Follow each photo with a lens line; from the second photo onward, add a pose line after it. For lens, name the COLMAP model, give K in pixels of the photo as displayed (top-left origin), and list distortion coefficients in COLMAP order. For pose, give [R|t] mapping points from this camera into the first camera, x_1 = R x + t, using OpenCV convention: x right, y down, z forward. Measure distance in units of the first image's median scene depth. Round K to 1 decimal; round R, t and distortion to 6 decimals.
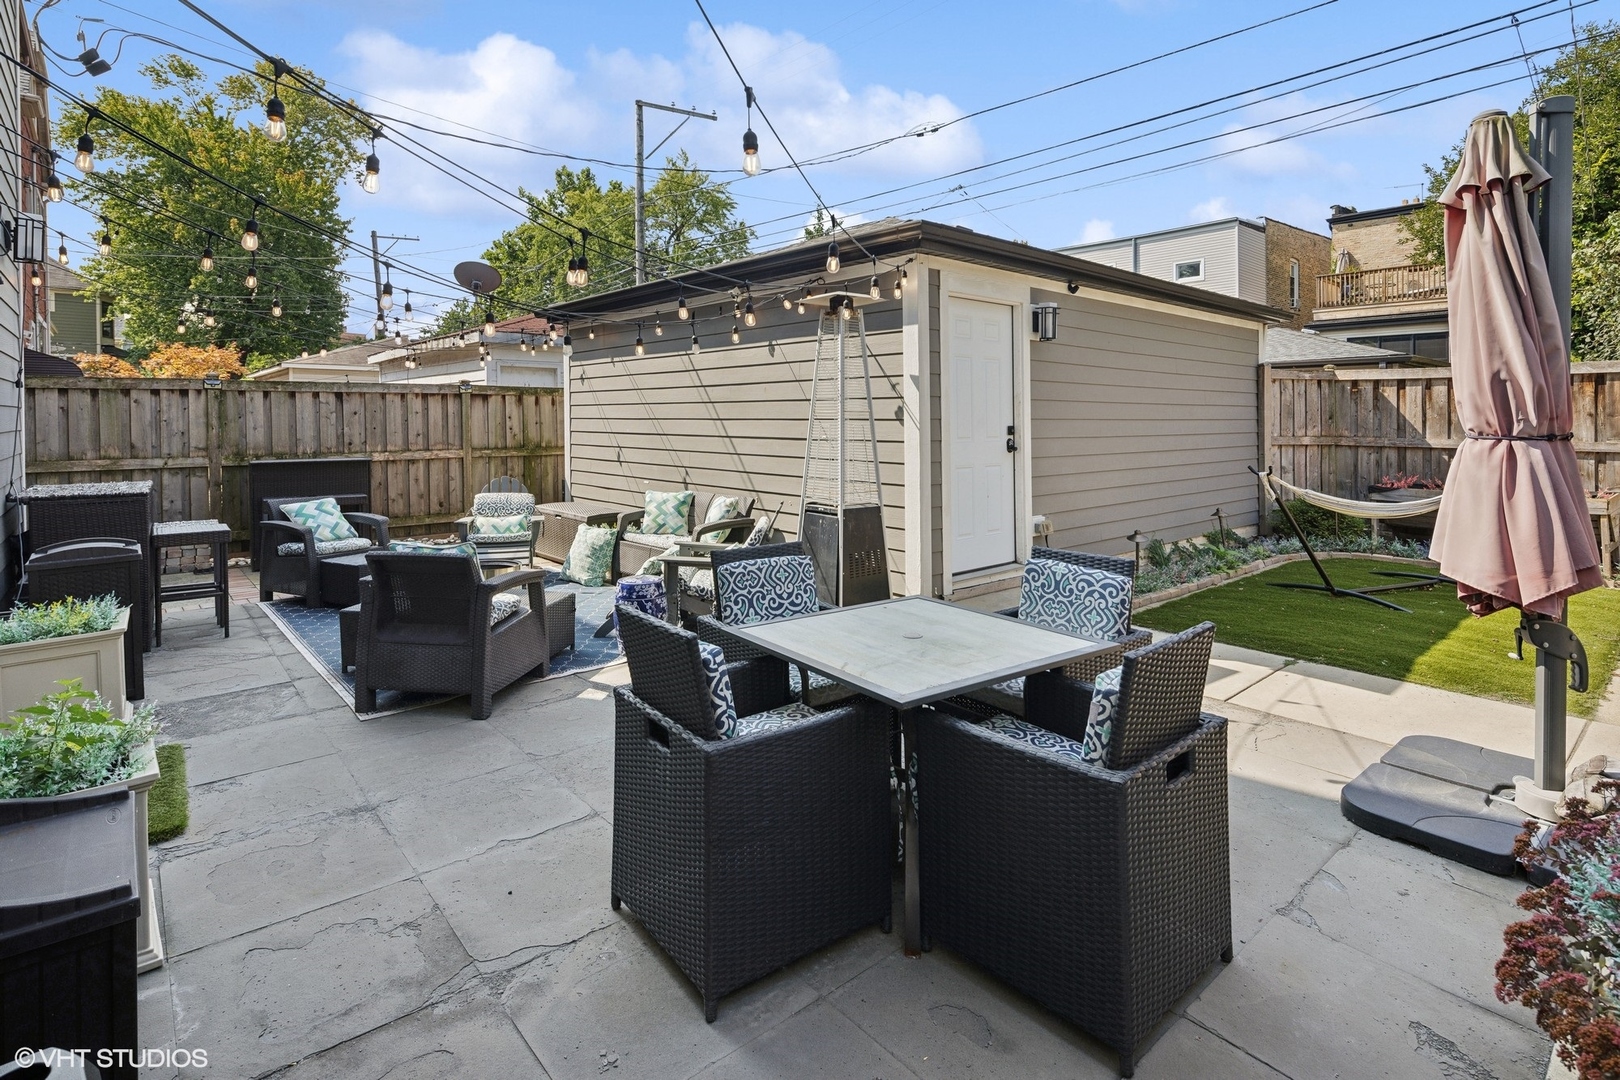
lens RADIAL K [[794.2, 0, 804.2], [0, 794.2, 433.0], [0, 0, 1]] dist [0.000926, -0.001574]
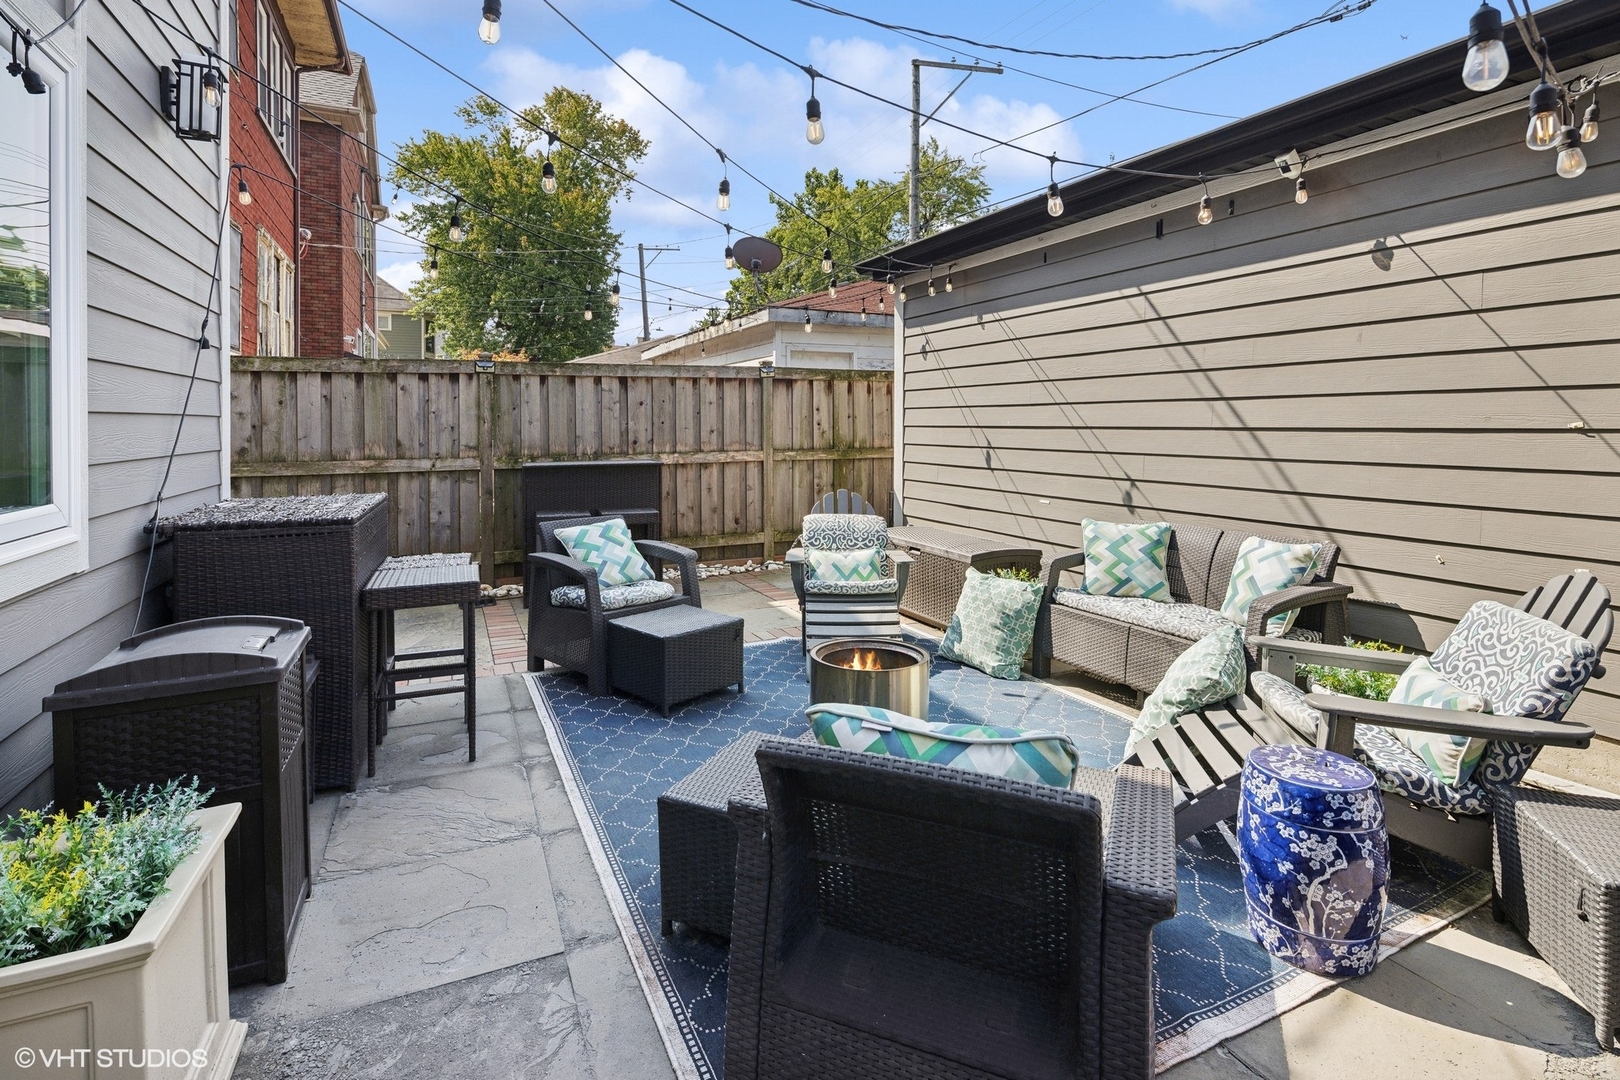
lens RADIAL K [[810.9, 0, 799.1], [0, 810.9, 410.8], [0, 0, 1]] dist [0.001941, 0.000028]
pose [[0.955794, -0.009269, -0.293890, -0.194831], [-0.000155, 0.999487, -0.032028, 0.008773], [0.294036, 0.030658, 0.955302, 0.302069]]
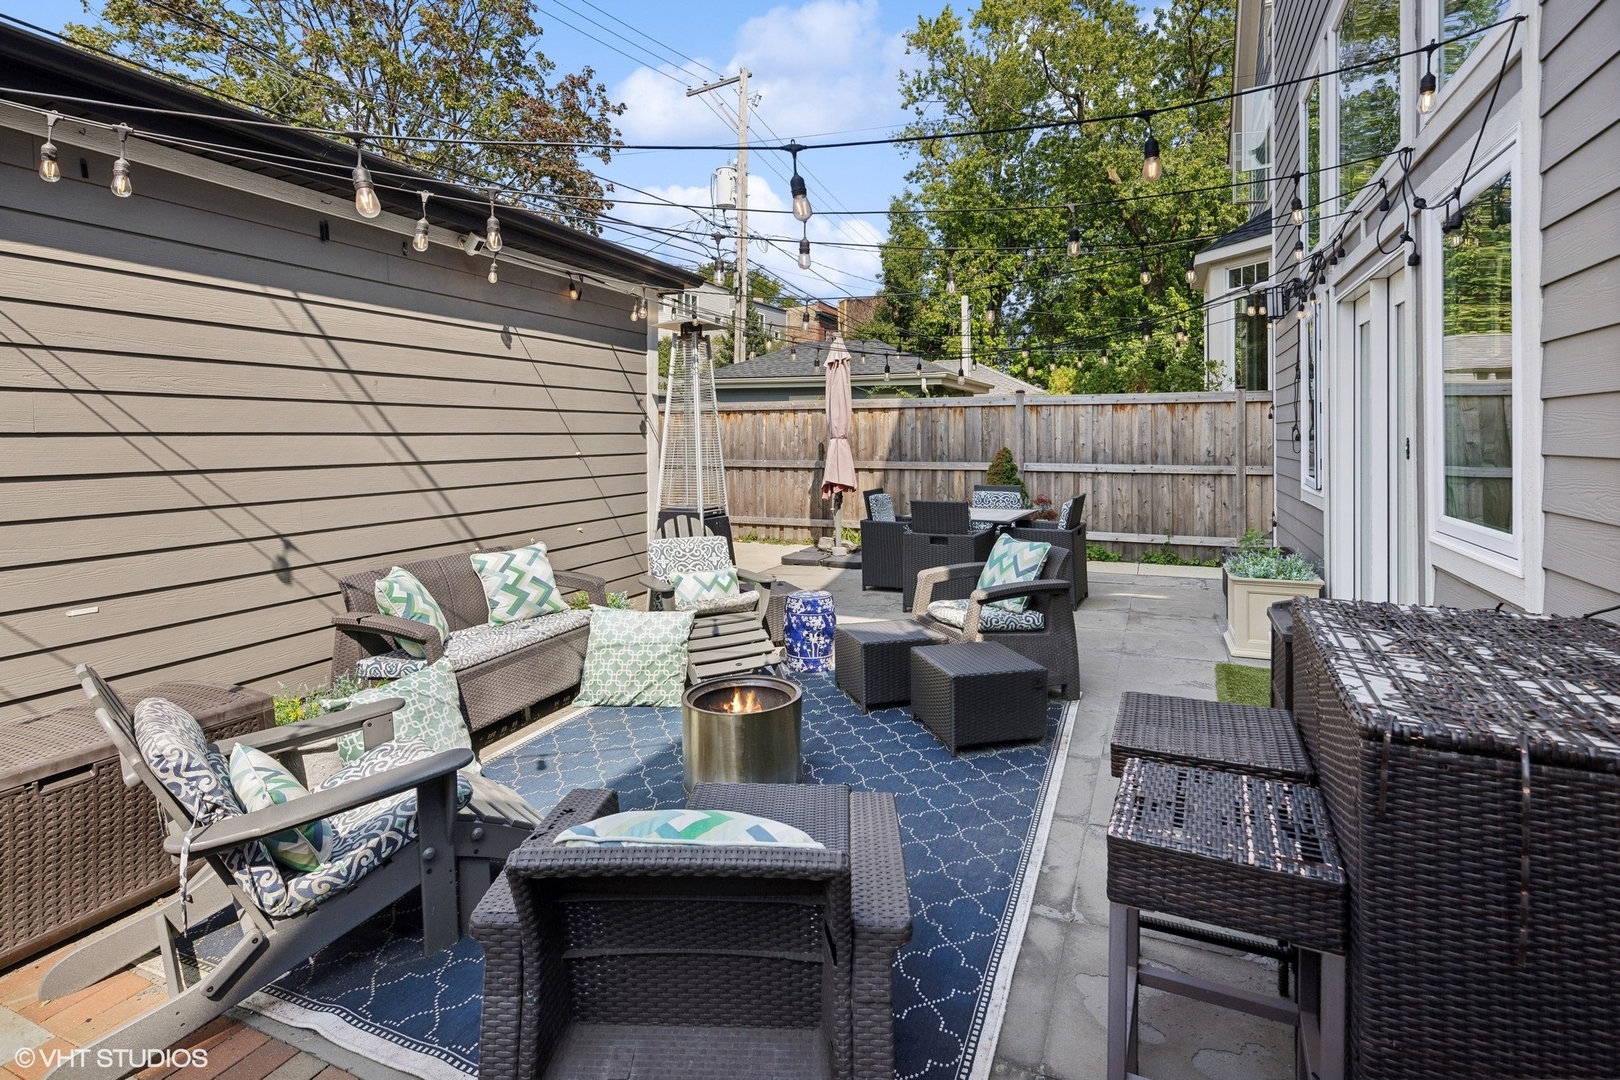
lens RADIAL K [[794.2, 0, 804.2], [0, 794.2, 433.0], [0, 0, 1]] dist [0.000926, -0.001574]
pose [[-0.421512, -0.000078, 0.906823, -0.650213], [0.019949, 0.999757, 0.009359, -0.015063], [-0.906603, 0.022036, -0.421408, 0.836353]]
